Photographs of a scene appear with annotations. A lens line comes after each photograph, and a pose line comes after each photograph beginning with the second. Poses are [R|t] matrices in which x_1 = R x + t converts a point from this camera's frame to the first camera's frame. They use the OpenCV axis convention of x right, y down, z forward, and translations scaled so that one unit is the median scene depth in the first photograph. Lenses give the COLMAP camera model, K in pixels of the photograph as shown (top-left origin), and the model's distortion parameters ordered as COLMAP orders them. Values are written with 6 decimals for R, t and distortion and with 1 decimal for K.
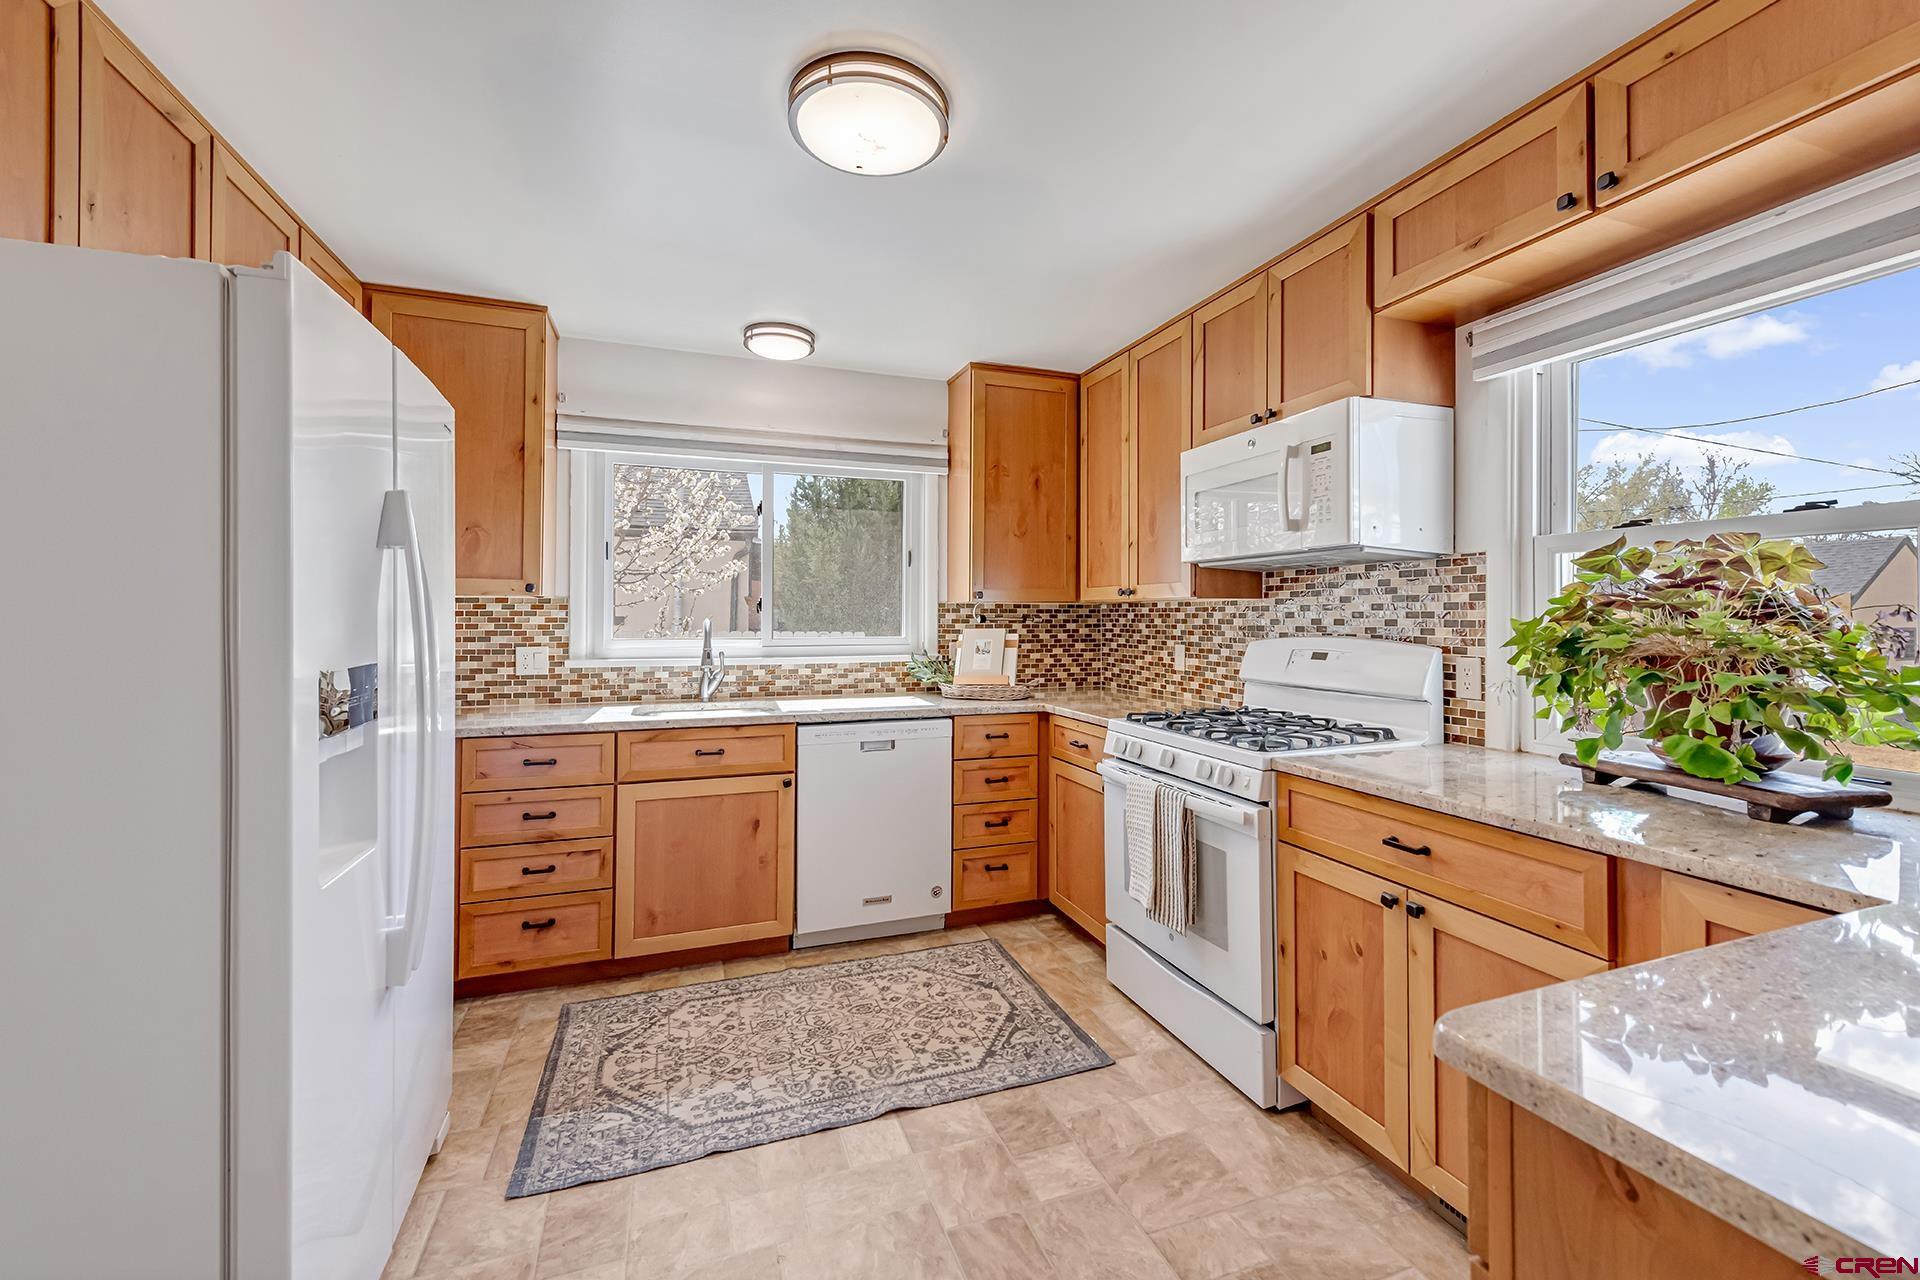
lens RADIAL K [[748.6, 0, 929.2], [0, 748.6, 600.8], [0, 0, 1]] dist [0.011179, -0.002768]
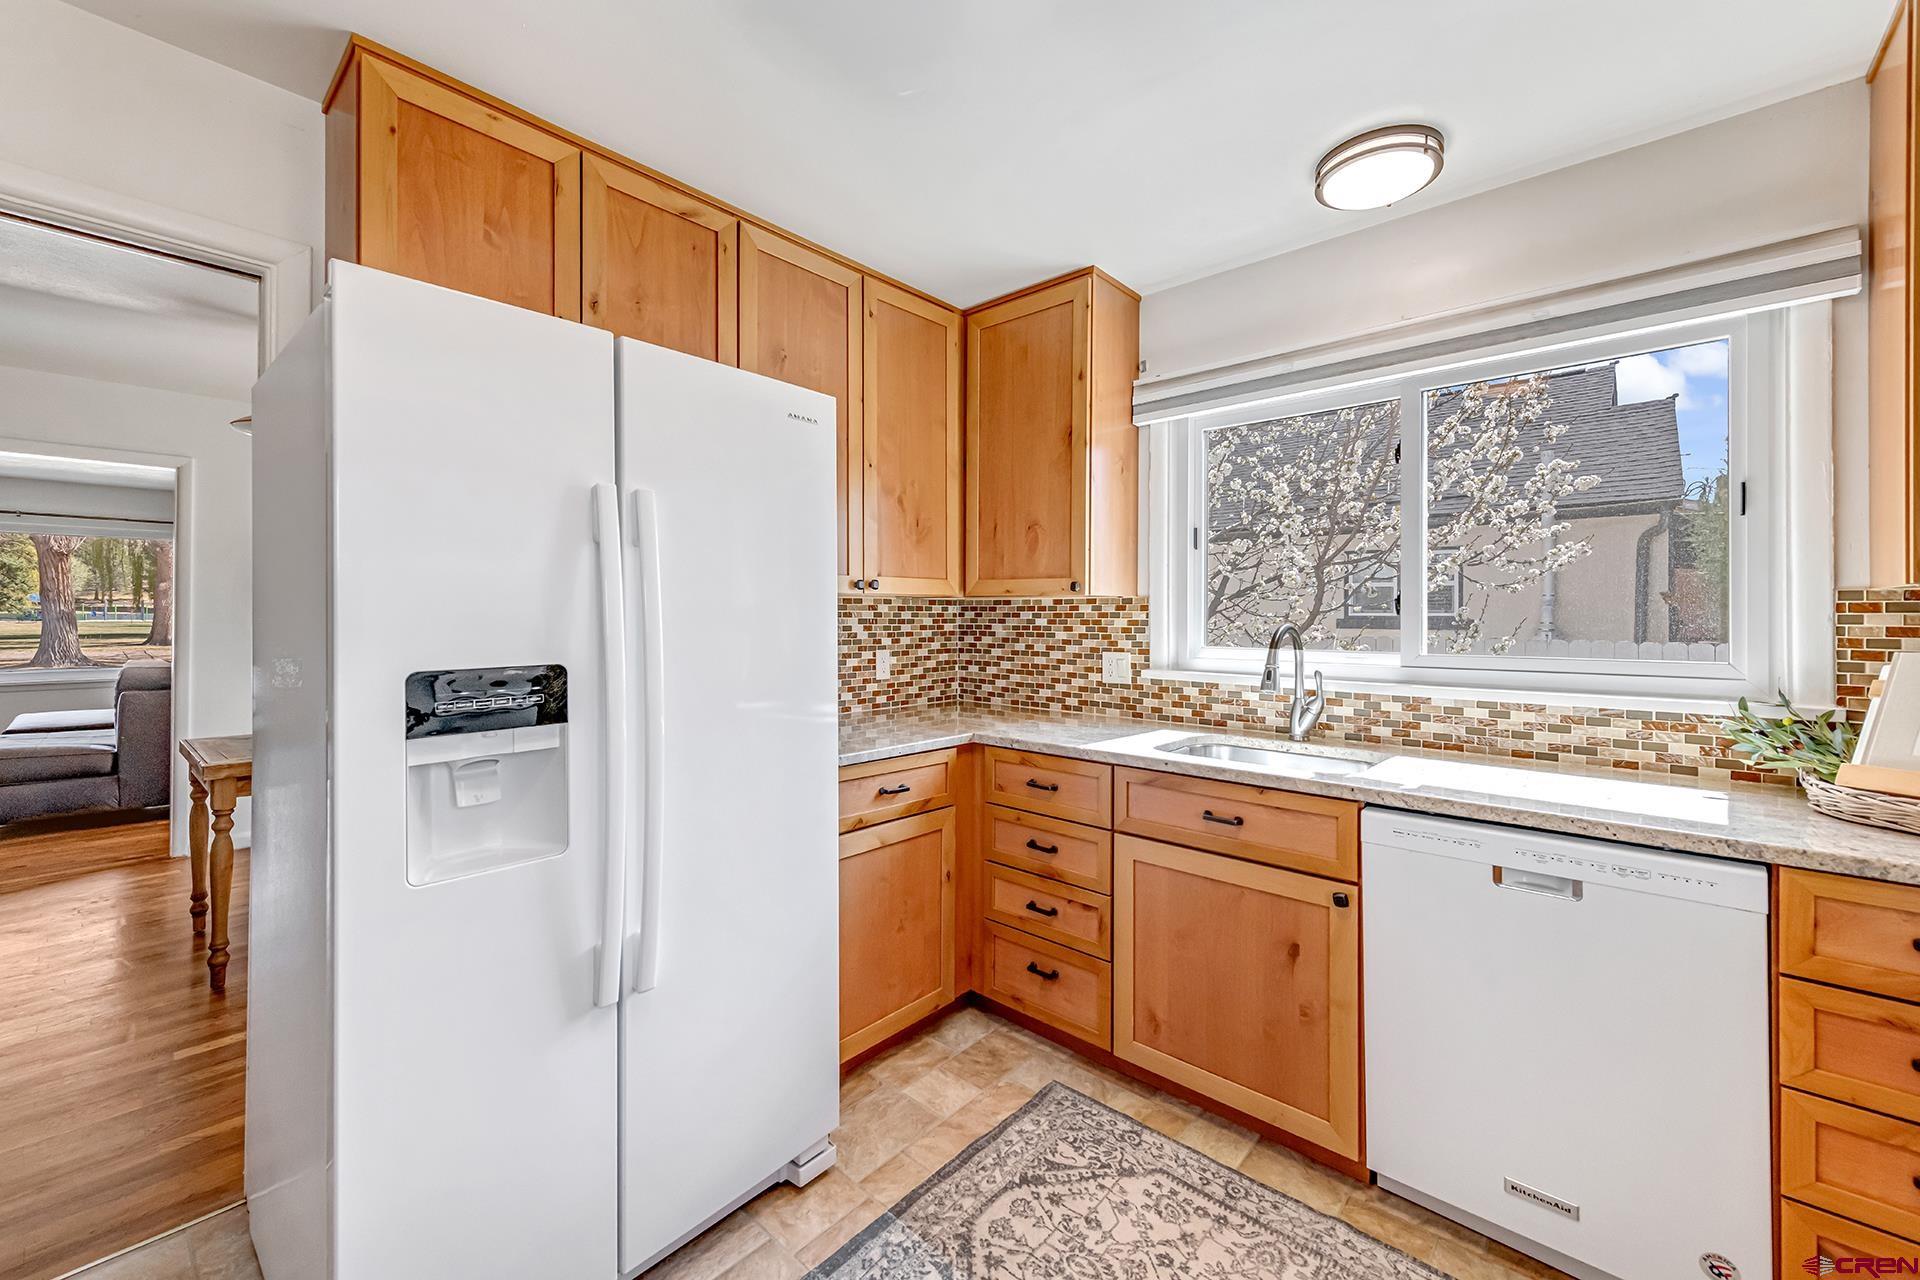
lens RADIAL K [[748.6, 0, 971.3], [0, 748.6, 606.7], [0, 0, 1]] dist [0.011179, -0.002768]
pose [[0.516873, -0.011527, -0.855984, 0.182105], [0.014177, 0.999887, -0.004904, 0.010385], [0.855945, -0.009601, 0.516978, 0.471637]]
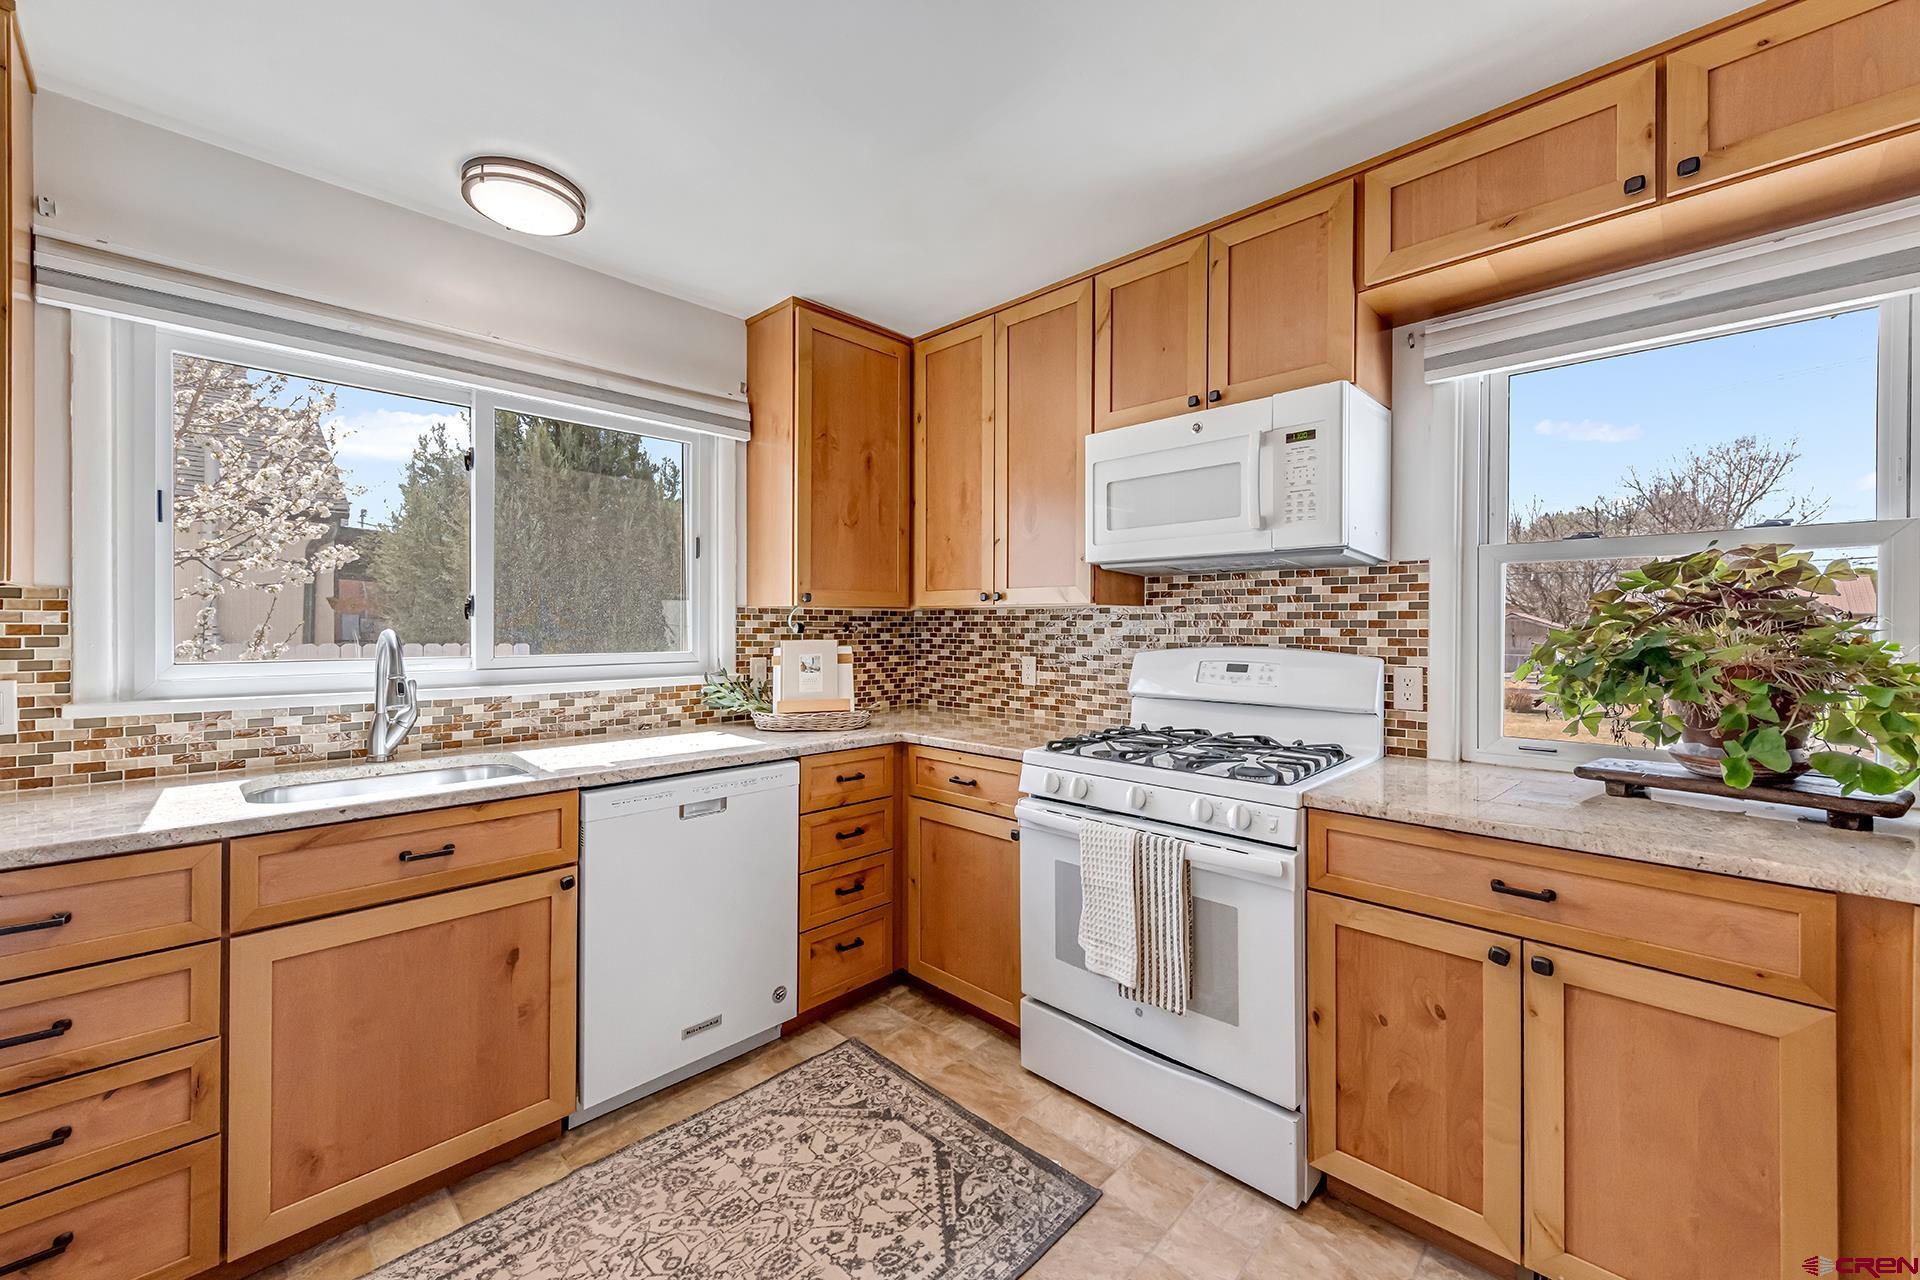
lens RADIAL K [[748.6, 0, 933.3], [0, 748.6, 625.6], [0, 0, 1]] dist [0.011179, -0.002768]
pose [[0.897541, 0.001307, 0.440929, -0.204928], [-0.010836, 0.999759, 0.019093, 0.006848], [-0.440798, -0.021915, 0.897339, 0.305011]]
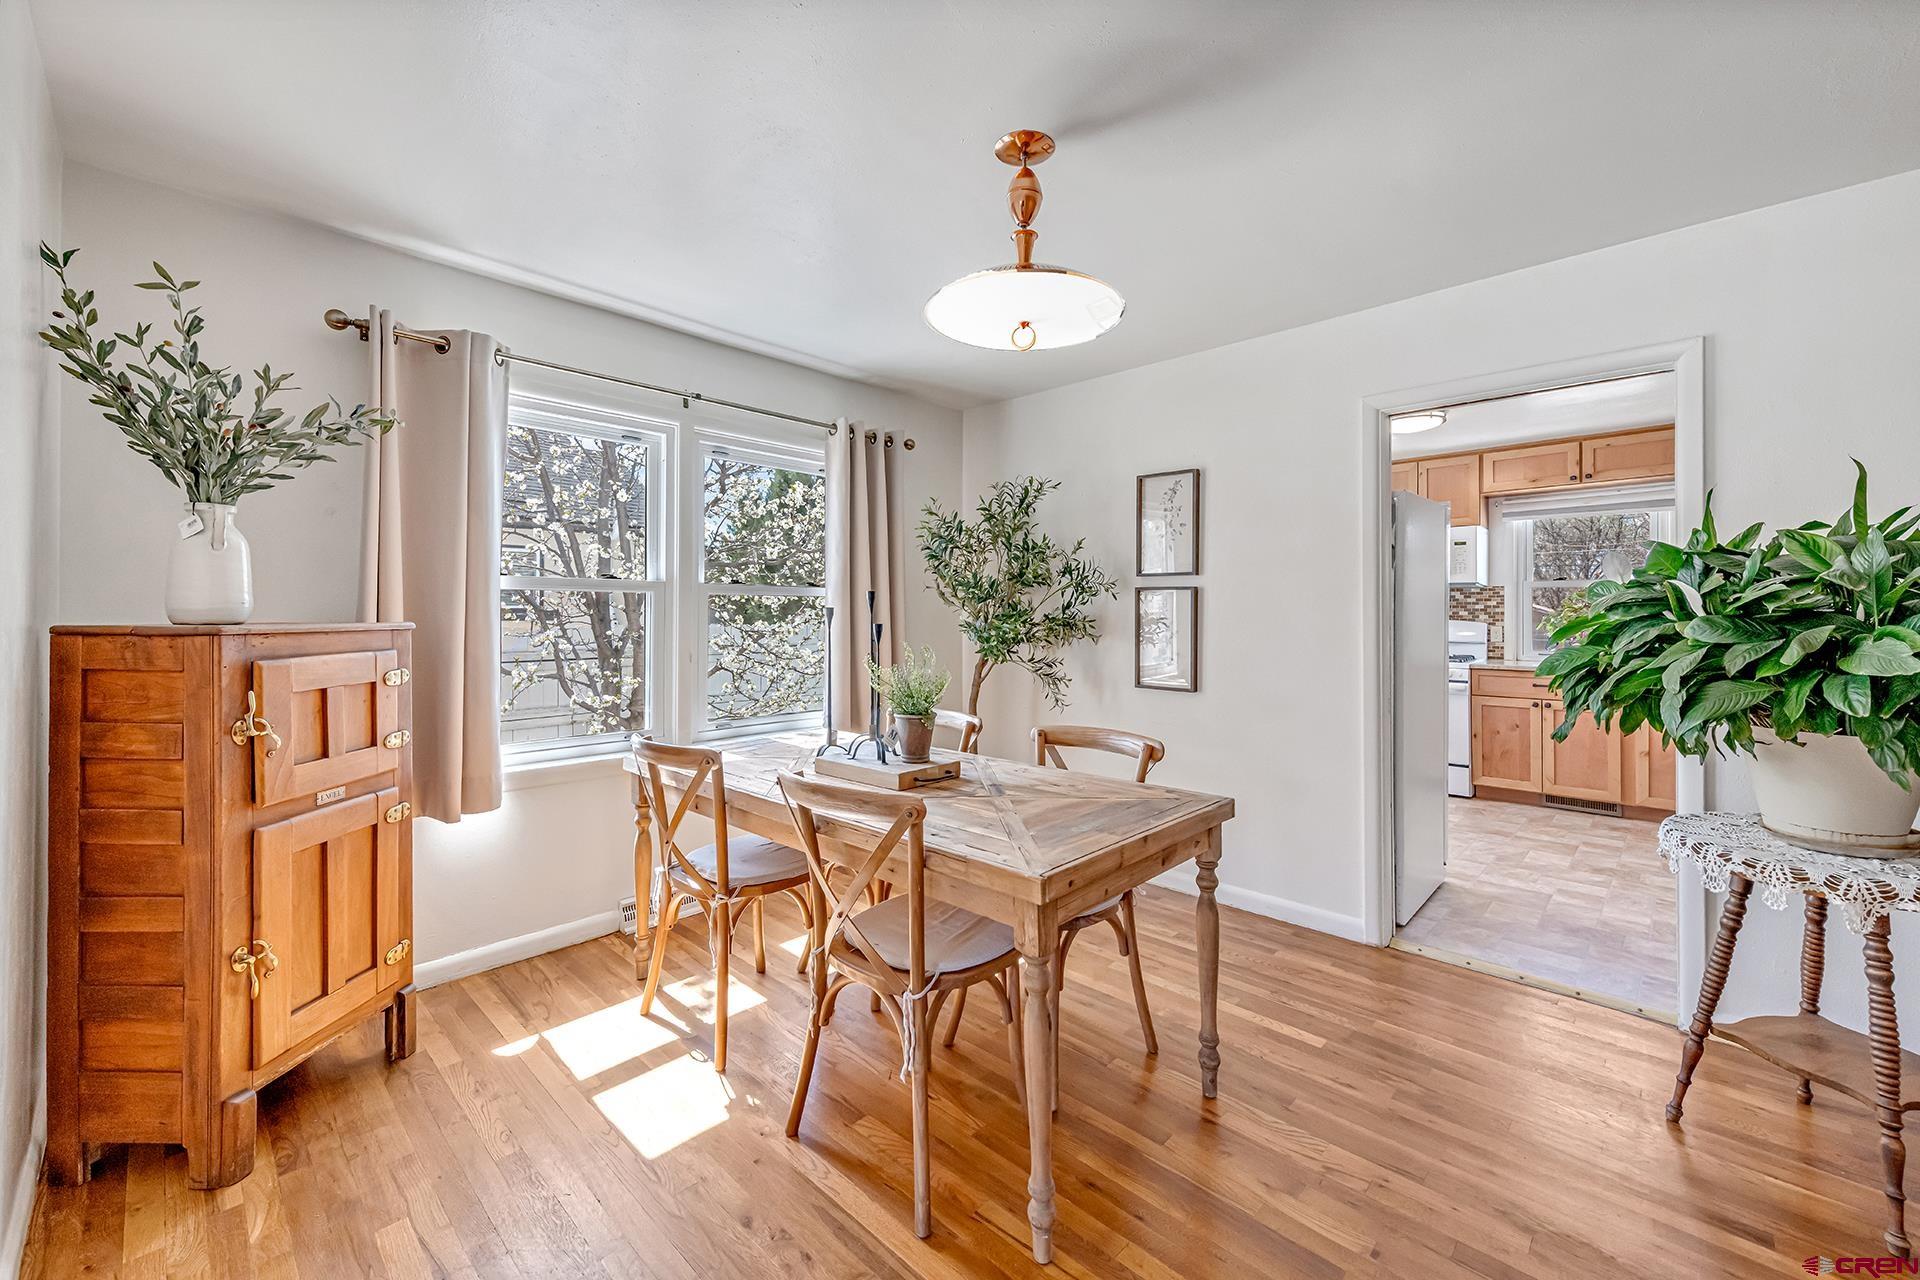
lens RADIAL K [[748.6, 0, 940.4], [0, 748.6, 608.9], [0, 0, 1]] dist [0.011179, -0.002768]
pose [[0.893689, 0.001397, 0.448684, -1.675866], [-0.008534, 0.999867, 0.013885, -0.003770], [-0.448605, -0.016238, 0.893583, -0.360287]]
